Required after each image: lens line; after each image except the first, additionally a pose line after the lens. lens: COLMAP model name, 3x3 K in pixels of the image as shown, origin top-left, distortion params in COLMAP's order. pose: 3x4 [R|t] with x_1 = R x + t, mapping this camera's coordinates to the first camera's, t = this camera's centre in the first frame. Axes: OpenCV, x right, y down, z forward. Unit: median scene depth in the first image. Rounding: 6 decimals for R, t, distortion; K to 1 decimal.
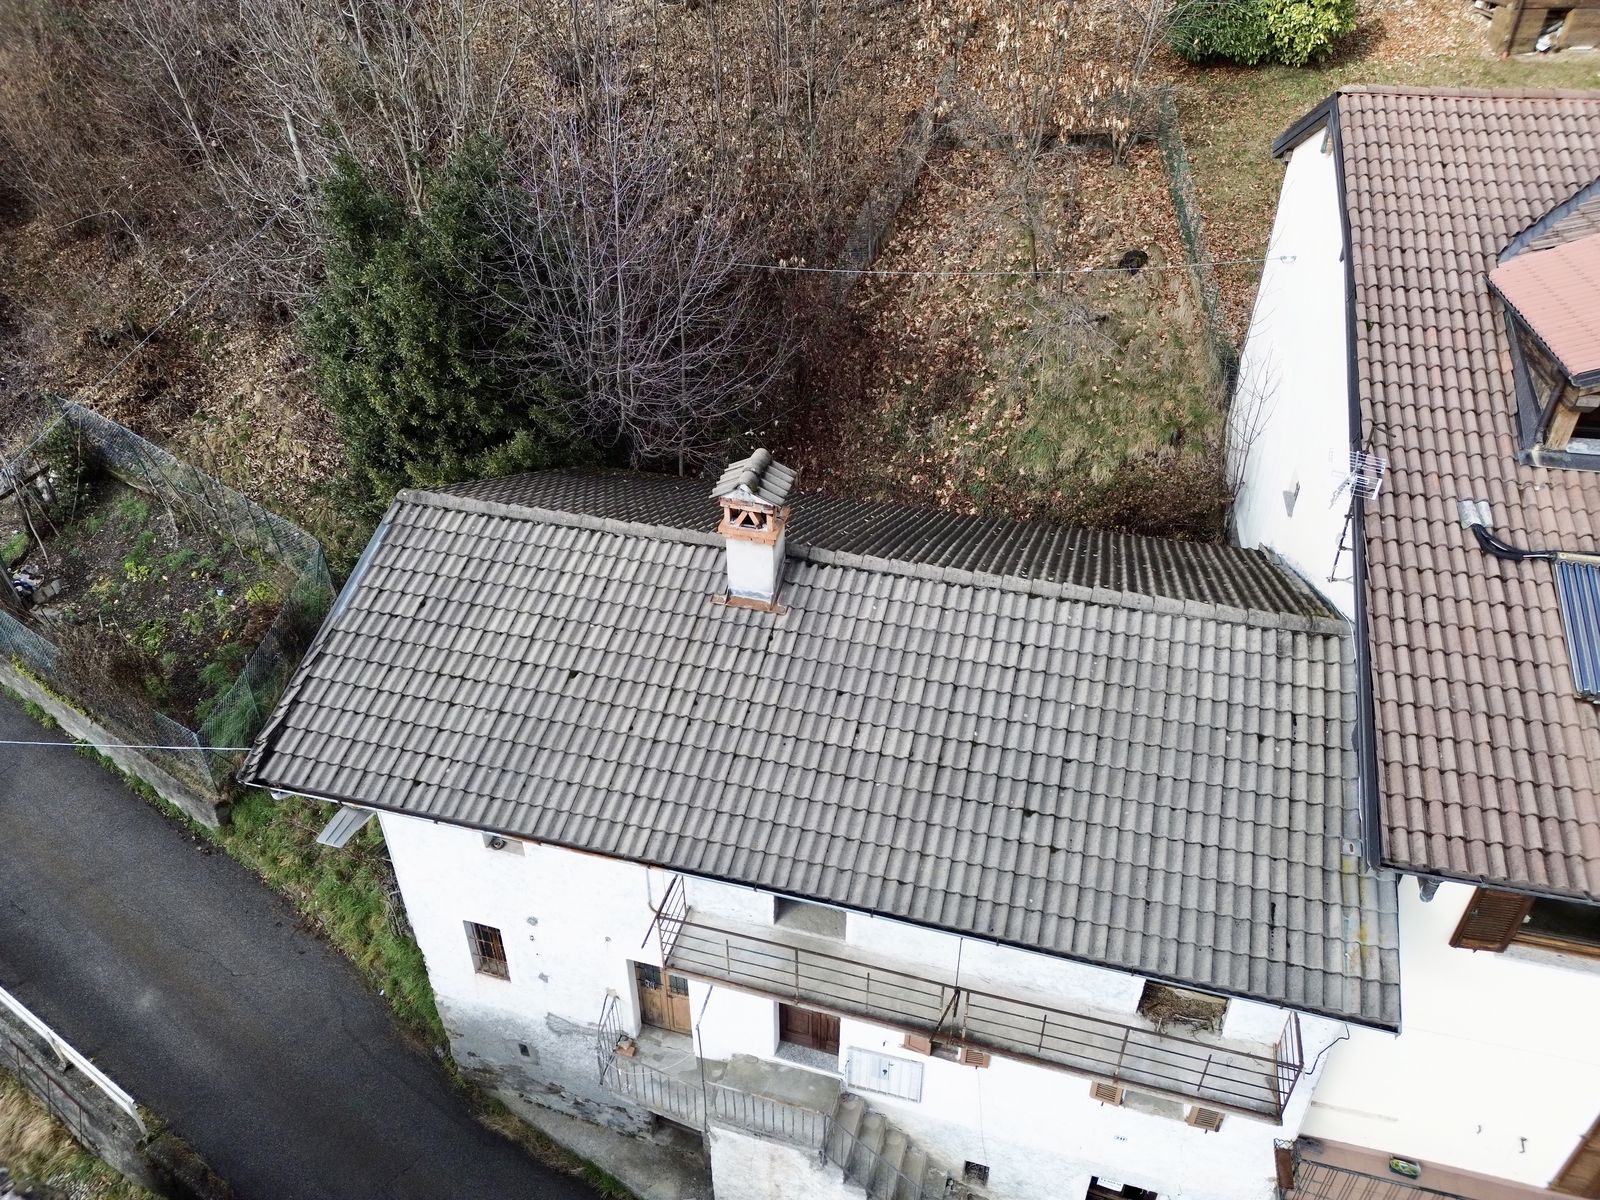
lens RADIAL K [[1118.2, 0, 797.0], [0, 1118.2, 603.6], [0, 0, 1]] dist [0.088645, -0.090818]
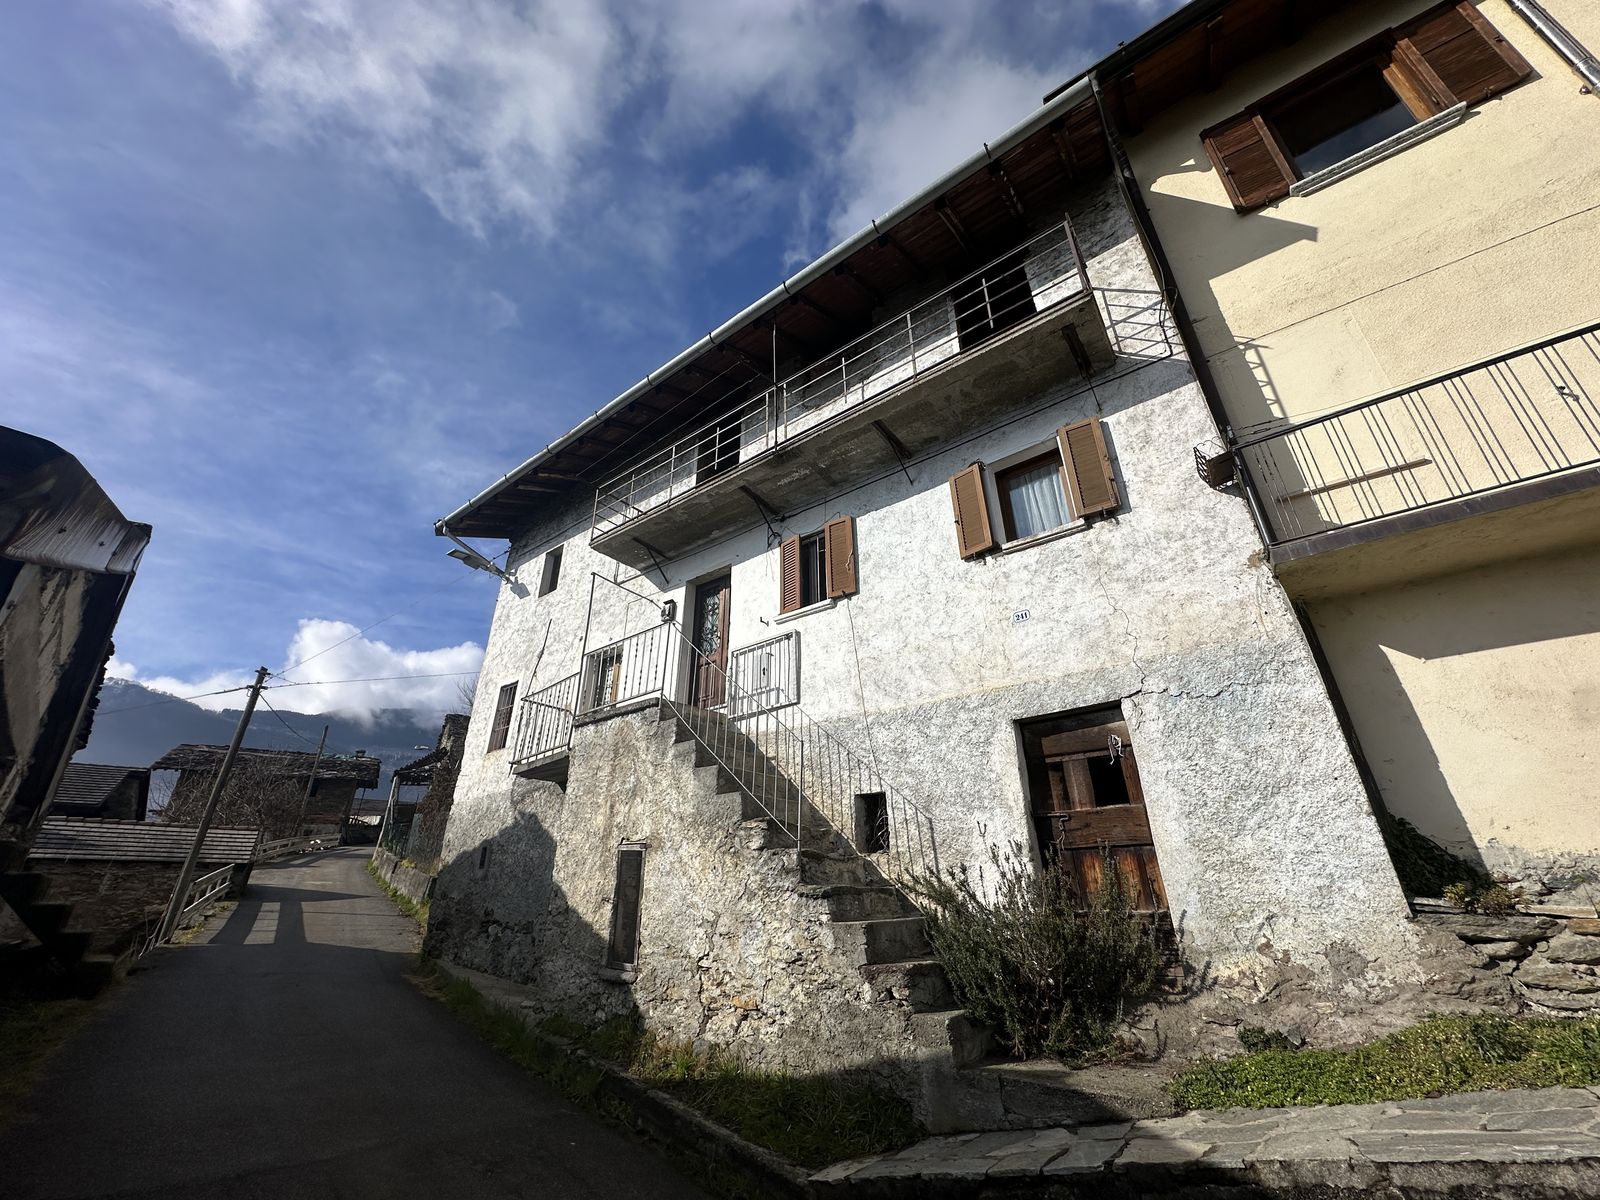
lens RADIAL K [[638.2, 0, 800.6], [0, 638.2, 600.6], [0, 0, 1]] dist [-0.002133, 0.000257]
pose [[0.934120, -0.158957, -0.319613, 0.284790], [-0.199437, 0.510184, -0.836622, 0.834186], [0.296048, 0.845248, 0.444871, 0.772586]]
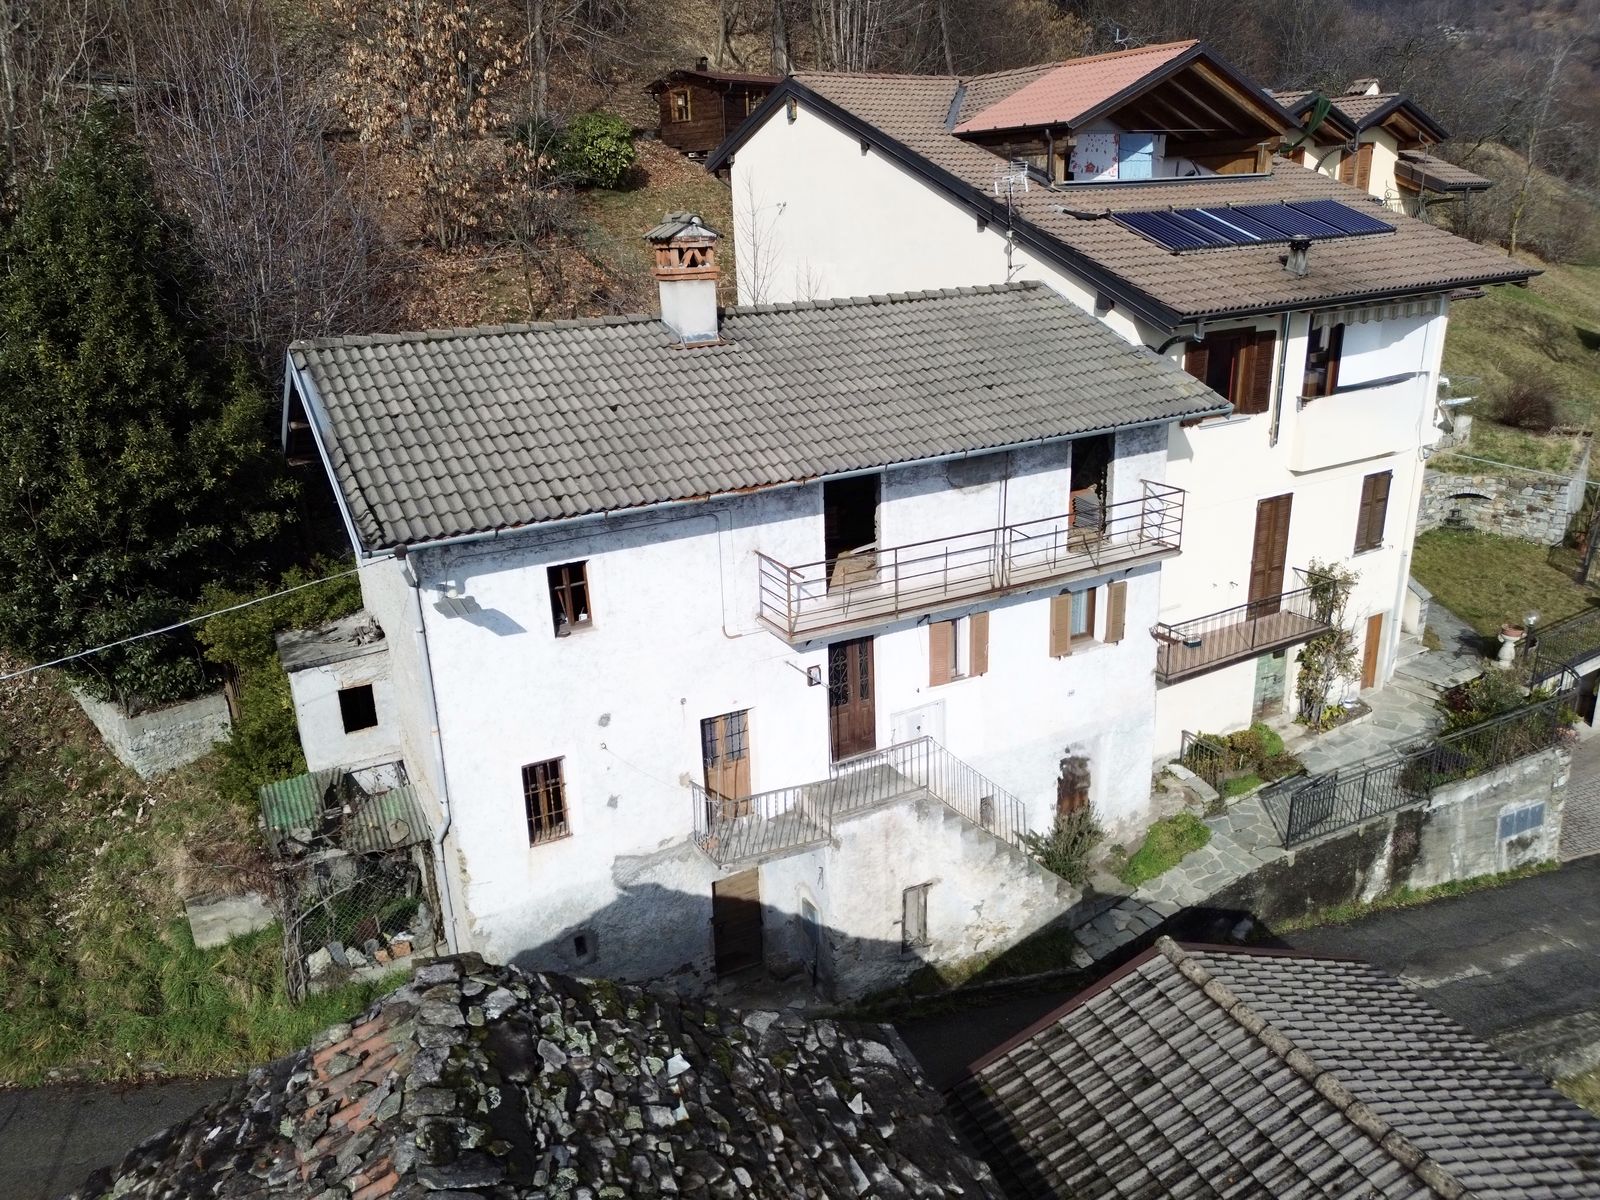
lens RADIAL K [[1164.9, 0, 800.0], [0, 1164.9, 600.0], [0, 0, 1]] dist [0.065144, -0.001903]
pose [[0.707102, -0.244847, 0.663367, -0.798374], [0.431197, 0.892831, -0.130084, 0.416371], [-0.560424, 0.378025, 0.736900, 0.149500]]
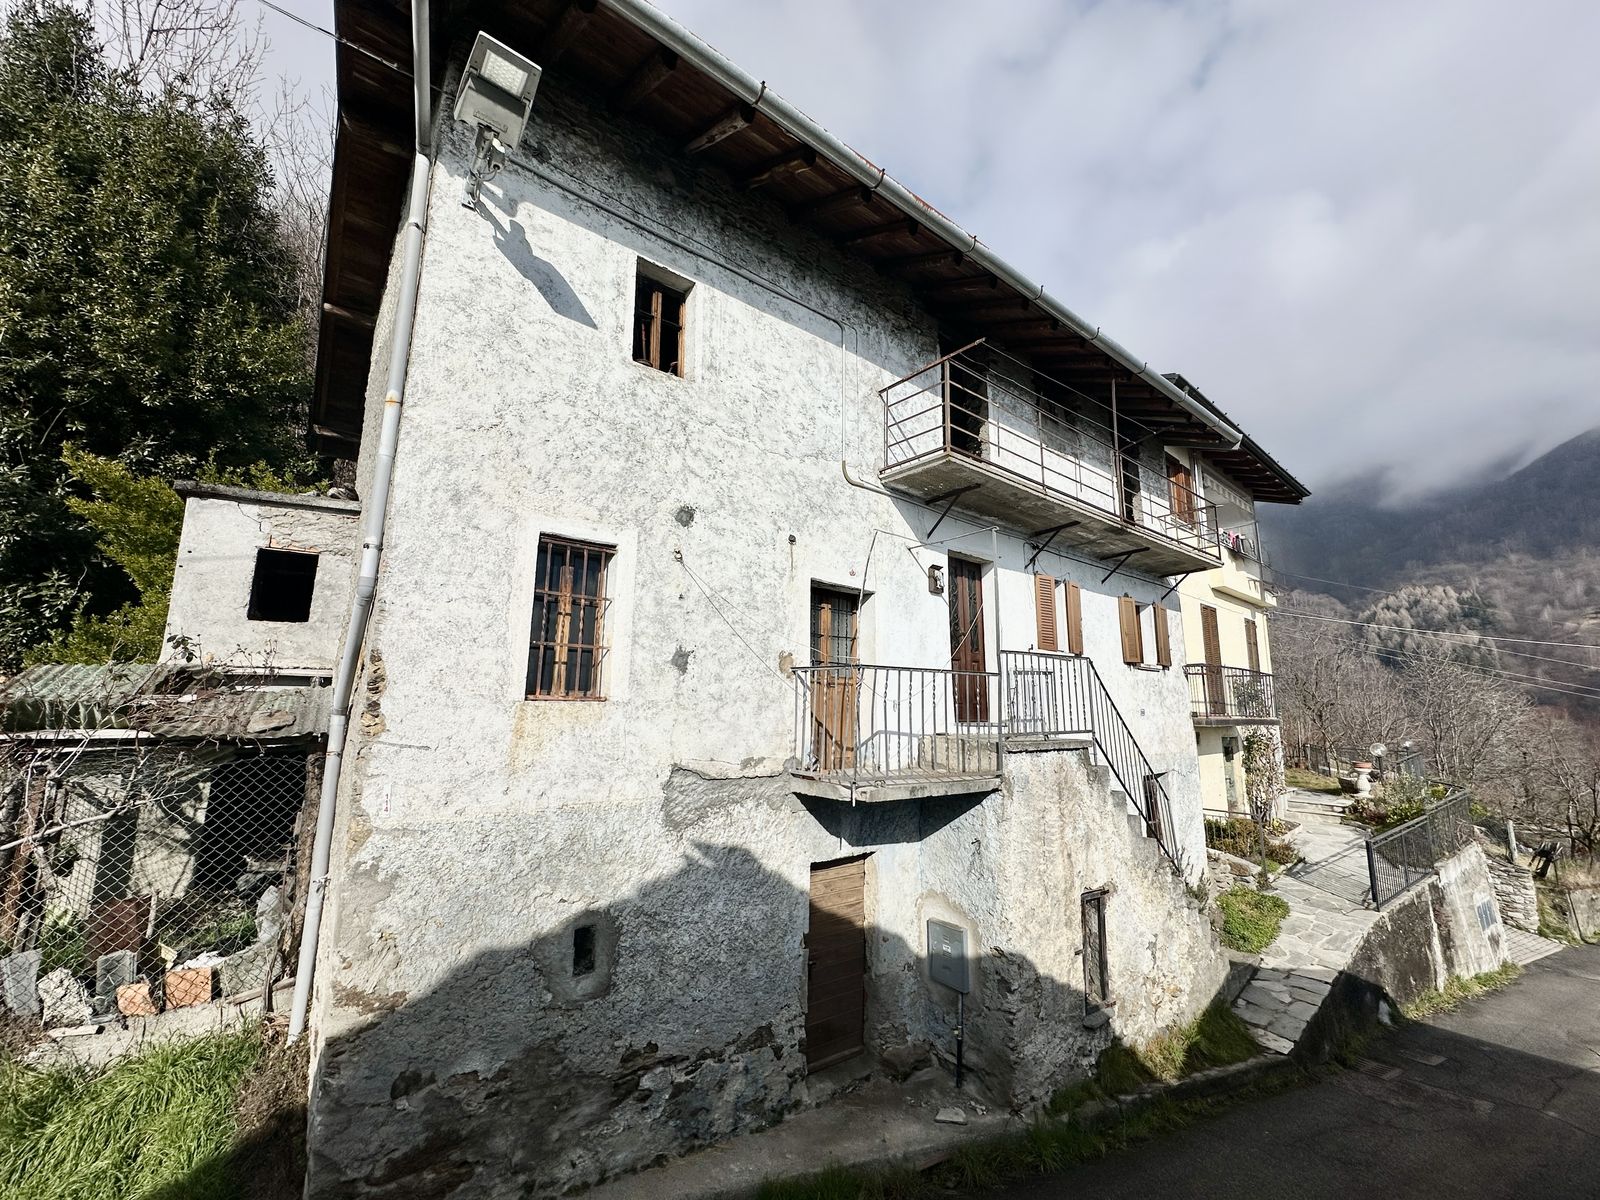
lens RADIAL K [[644.4, 0, 802.6], [0, 644.4, 595.9], [0, 0, 1]] dist [-0.011015, 0.006145]
pose [[0.580332, 0.155539, 0.799389, -0.497229], [0.456816, 0.750446, -0.477650, 0.540333], [-0.674192, 0.642369, 0.364455, 0.918608]]
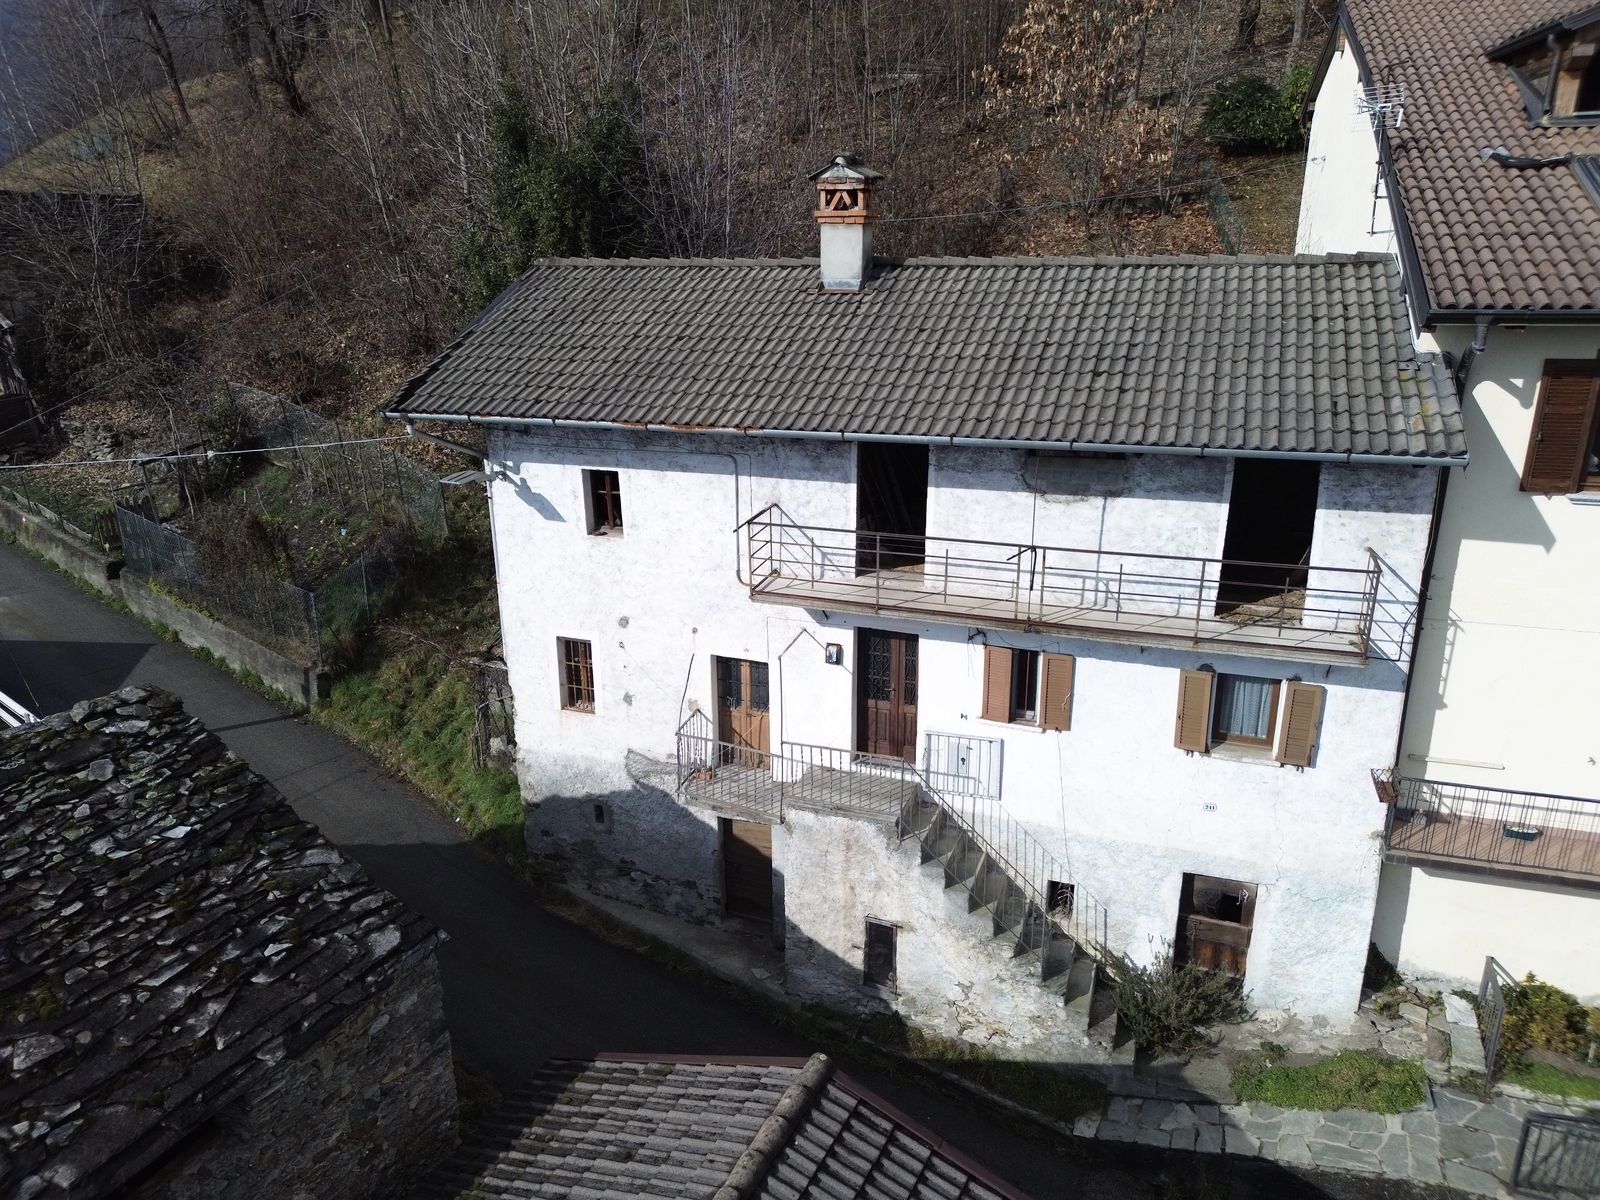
lens RADIAL K [[1118.2, 0, 797.0], [0, 1118.2, 603.6], [0, 0, 1]] dist [0.088645, -0.090818]
pose [[0.997840, 0.016599, -0.063554, -0.007840], [-0.033781, 0.959466, -0.279792, 0.586839], [0.056334, 0.281335, 0.957955, 0.009812]]
